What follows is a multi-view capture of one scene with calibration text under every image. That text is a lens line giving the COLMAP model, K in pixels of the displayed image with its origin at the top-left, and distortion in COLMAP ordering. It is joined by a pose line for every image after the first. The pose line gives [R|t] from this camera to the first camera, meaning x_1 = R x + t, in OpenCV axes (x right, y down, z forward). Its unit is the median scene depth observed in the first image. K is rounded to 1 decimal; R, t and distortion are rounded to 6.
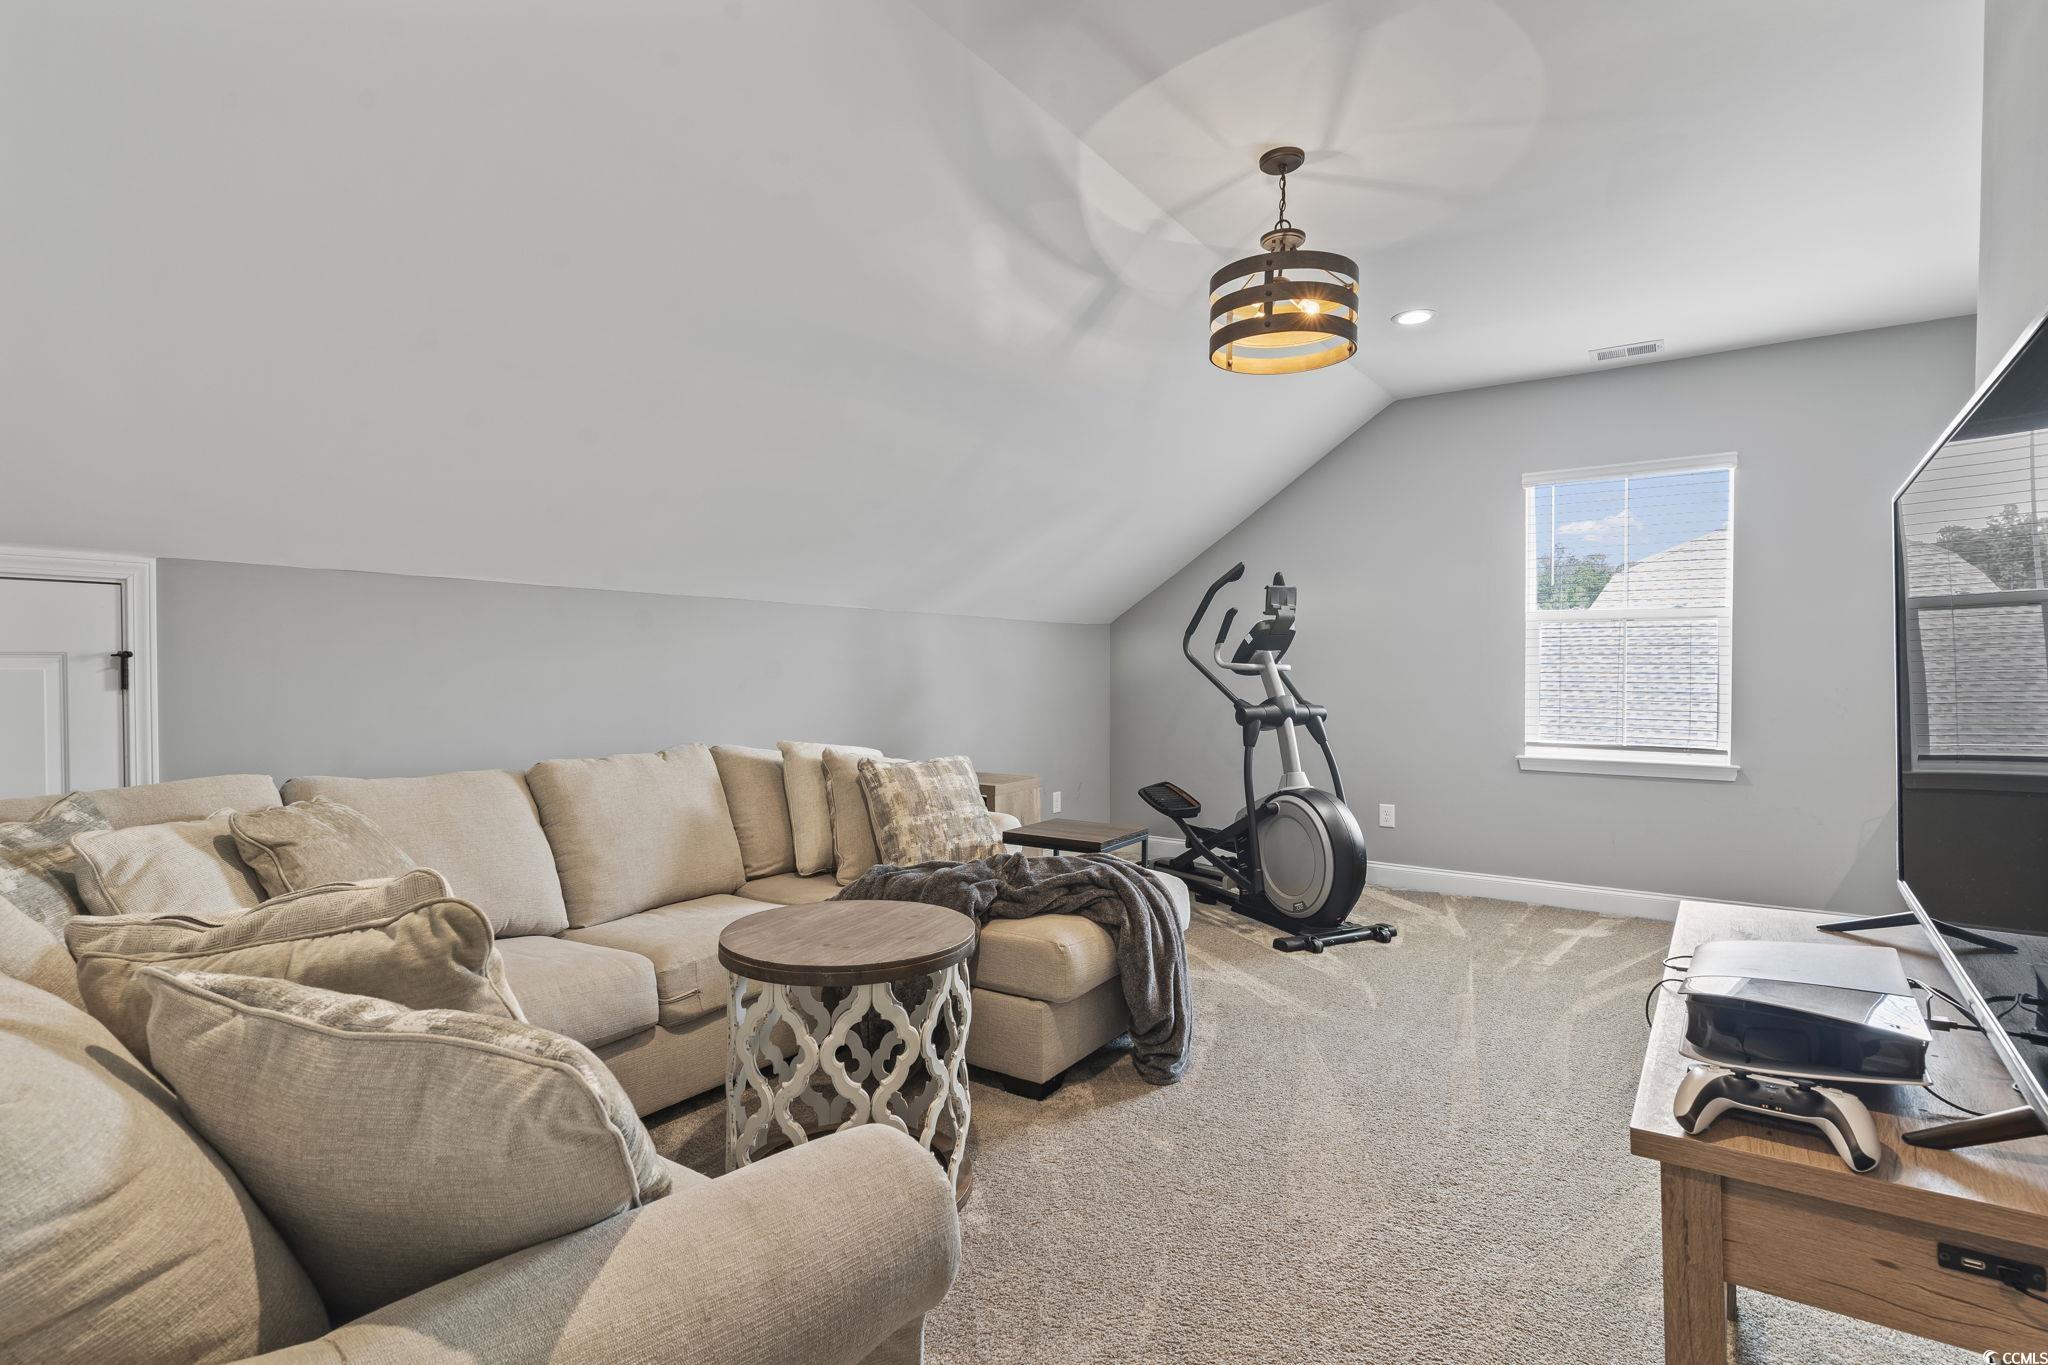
lens RADIAL K [[982.0, 0, 1014.4], [0, 982.0, 674.5], [0, 0, 1]] dist [0.002663, 0.000180]
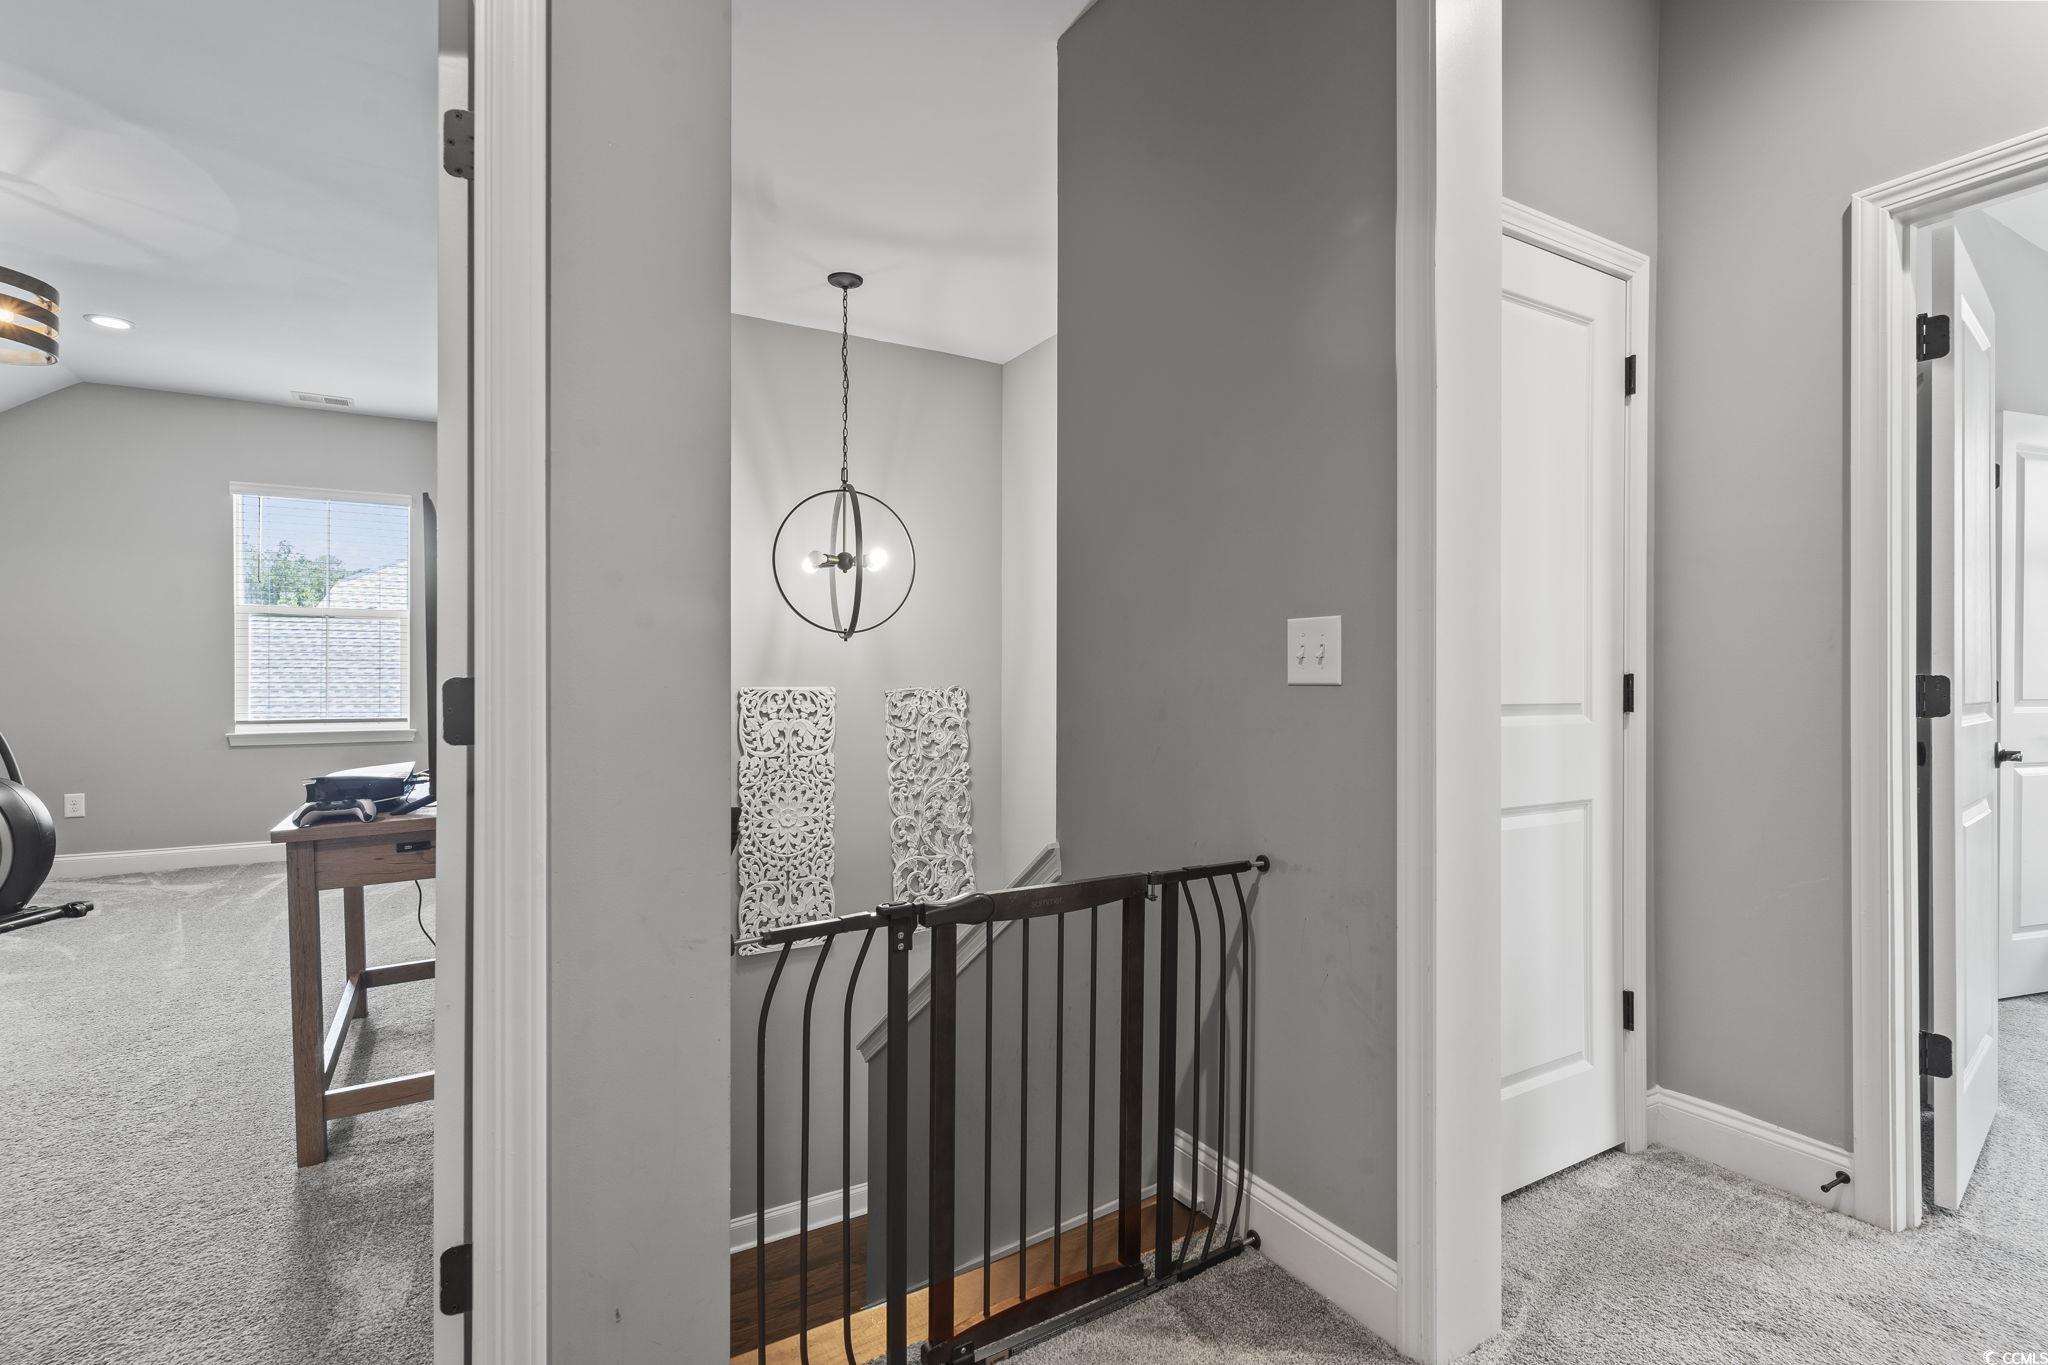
lens RADIAL K [[982.0, 0, 1014.4], [0, 982.0, 674.5], [0, 0, 1]] dist [0.002663, 0.000180]
pose [[0.415376, -0.003135, 0.909644, -0.152646], [0.009880, 0.999951, -0.001065, 0.029708], [-0.909596, 0.009430, 0.415387, -0.319788]]
